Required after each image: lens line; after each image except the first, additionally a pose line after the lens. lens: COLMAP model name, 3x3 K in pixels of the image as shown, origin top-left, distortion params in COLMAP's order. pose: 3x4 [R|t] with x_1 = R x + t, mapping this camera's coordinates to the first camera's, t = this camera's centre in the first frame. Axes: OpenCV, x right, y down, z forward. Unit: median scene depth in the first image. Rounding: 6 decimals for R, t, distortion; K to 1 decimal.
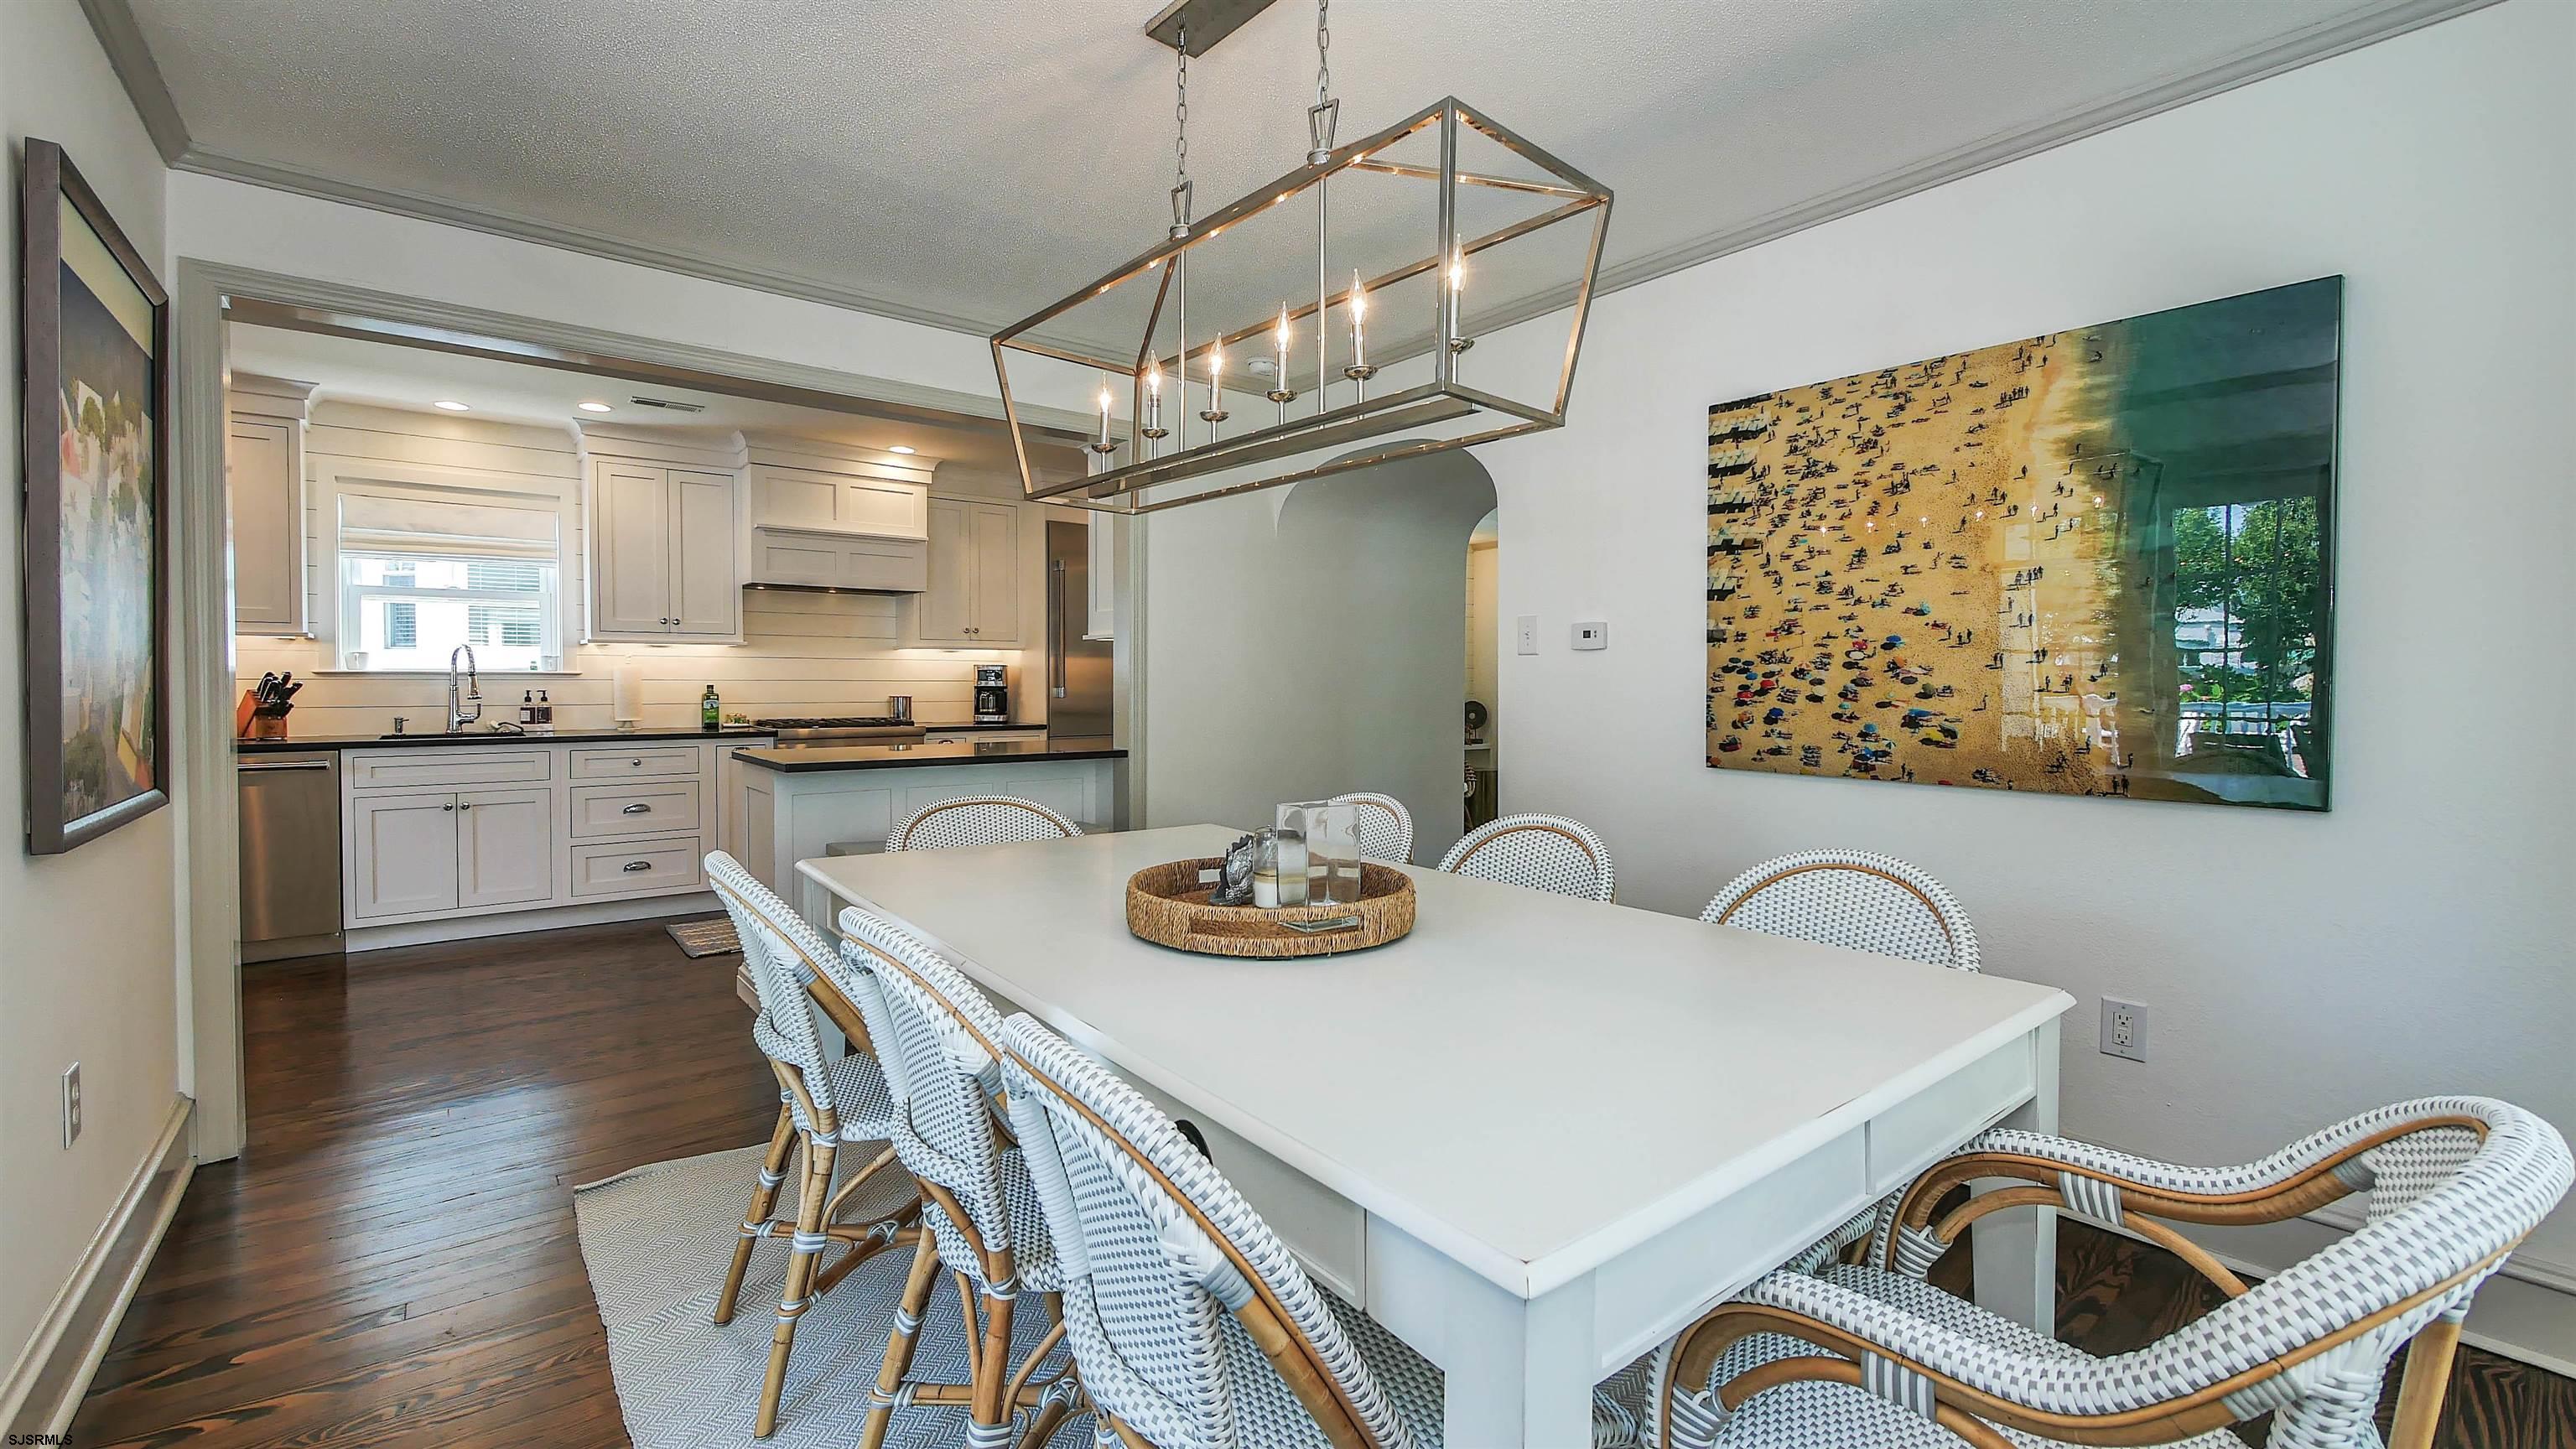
lens RADIAL K [[1075.0, 0, 1288.5], [0, 1075.0, 709.5], [0, 0, 1]] dist [0.001066, 0.000185]
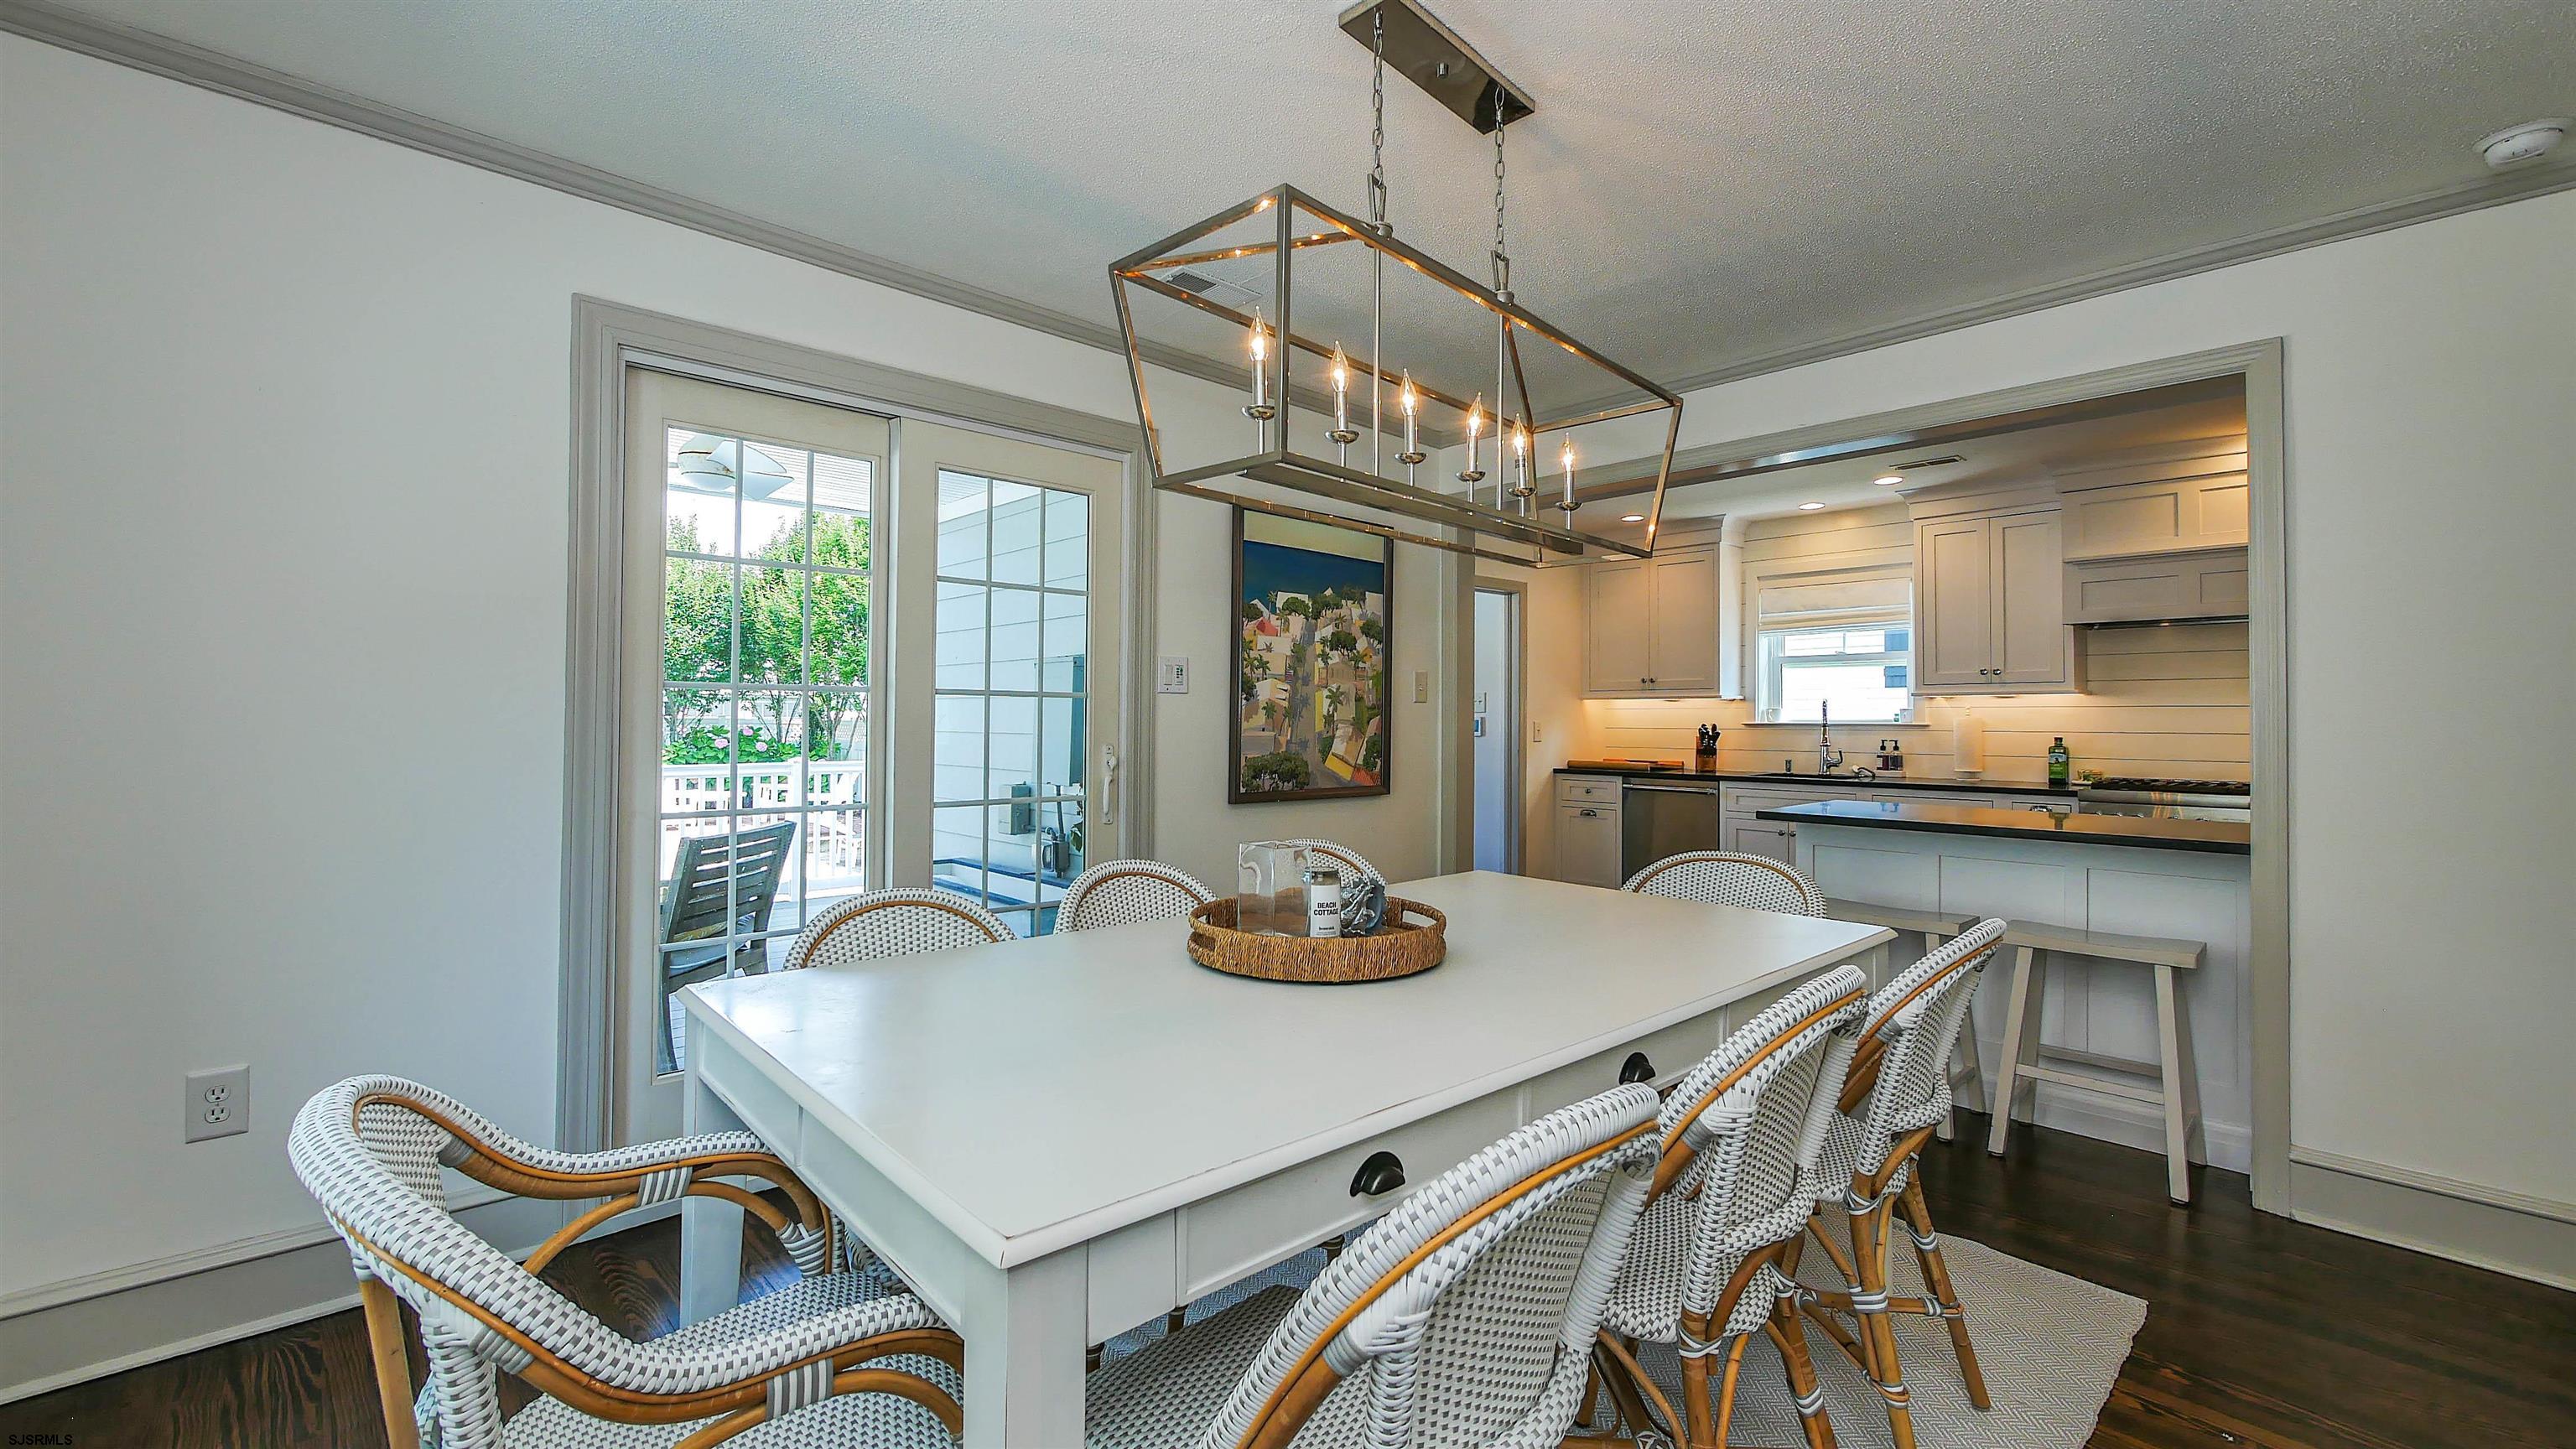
lens RADIAL K [[1057.8, 0, 1283.9], [0, 1057.8, 701.5], [0, 0, 1]] dist [-0.004204, -0.000065]
pose [[0.085544, -0.023147, -0.996066, 0.334403], [-0.035457, 0.999026, -0.026261, -0.006921], [0.995703, 0.037564, 0.084639, 0.286133]]
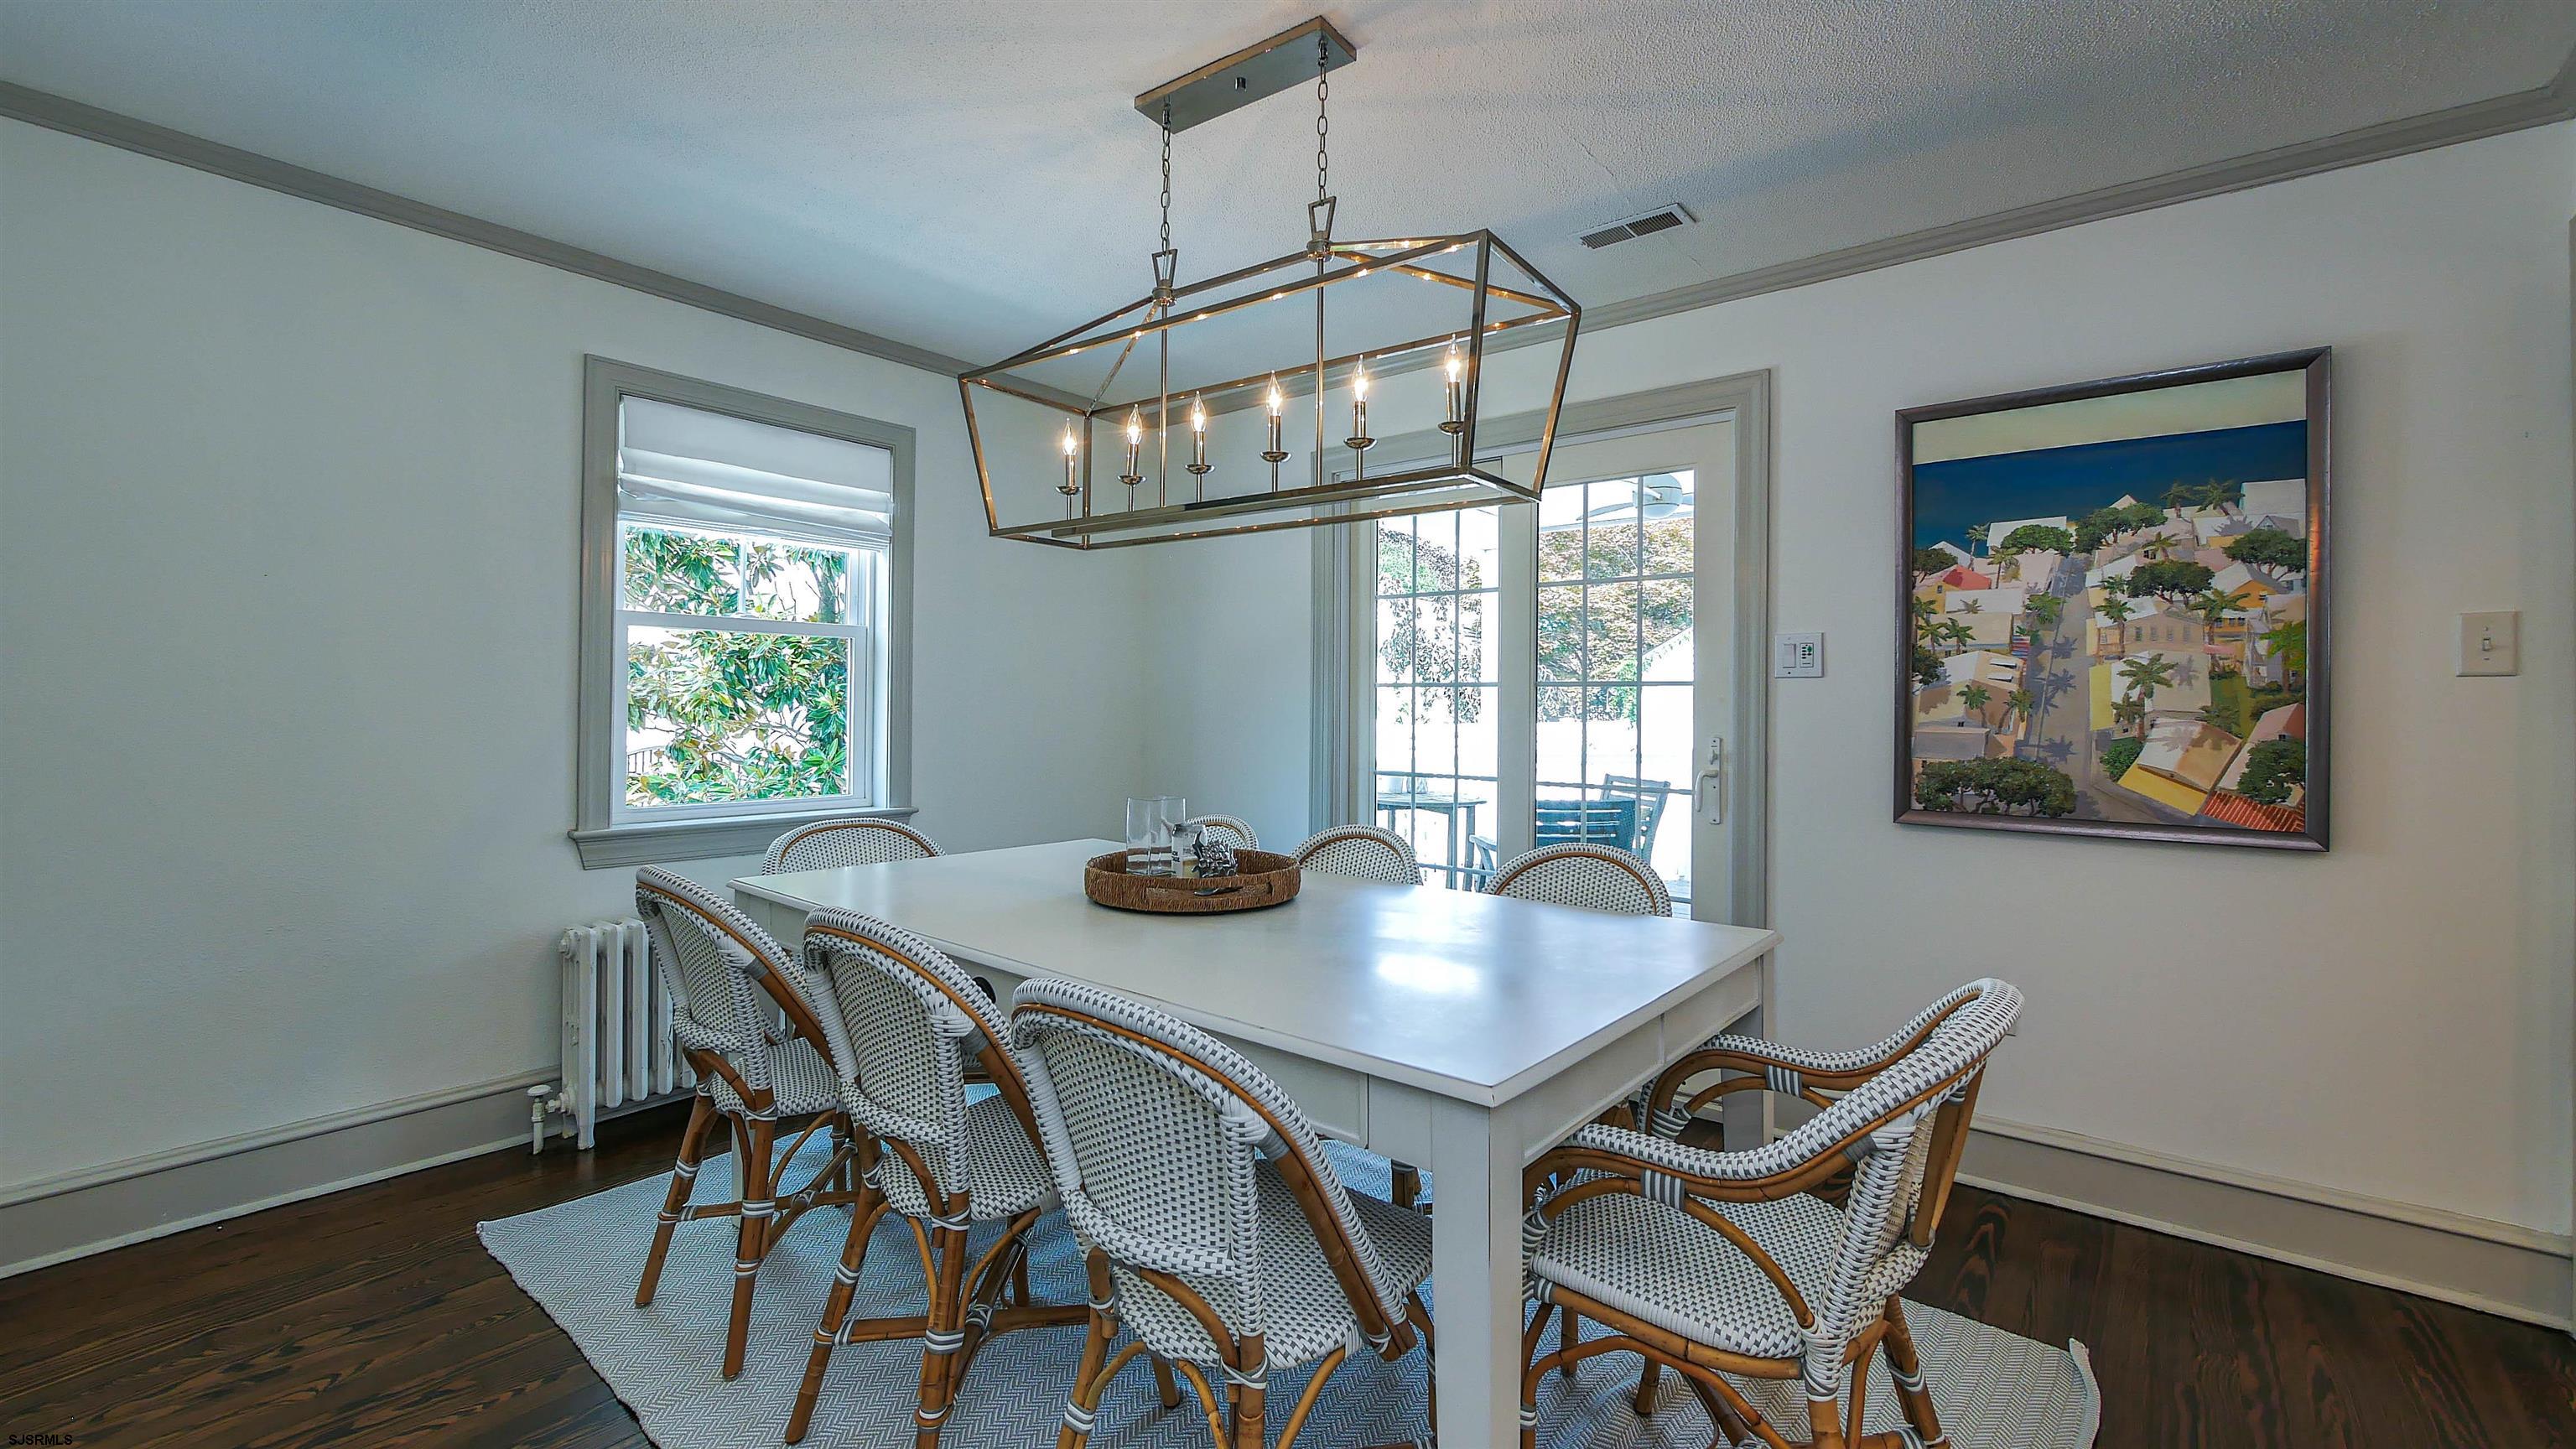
lens RADIAL K [[1057.8, 0, 1283.9], [0, 1057.8, 701.5], [0, 0, 1]] dist [-0.004204, -0.000065]
pose [[-0.977399, -0.012307, -0.211044, 0.043837], [-0.018383, 0.999470, 0.026850, -0.024560], [0.210602, 0.030122, -0.977108, 0.754902]]
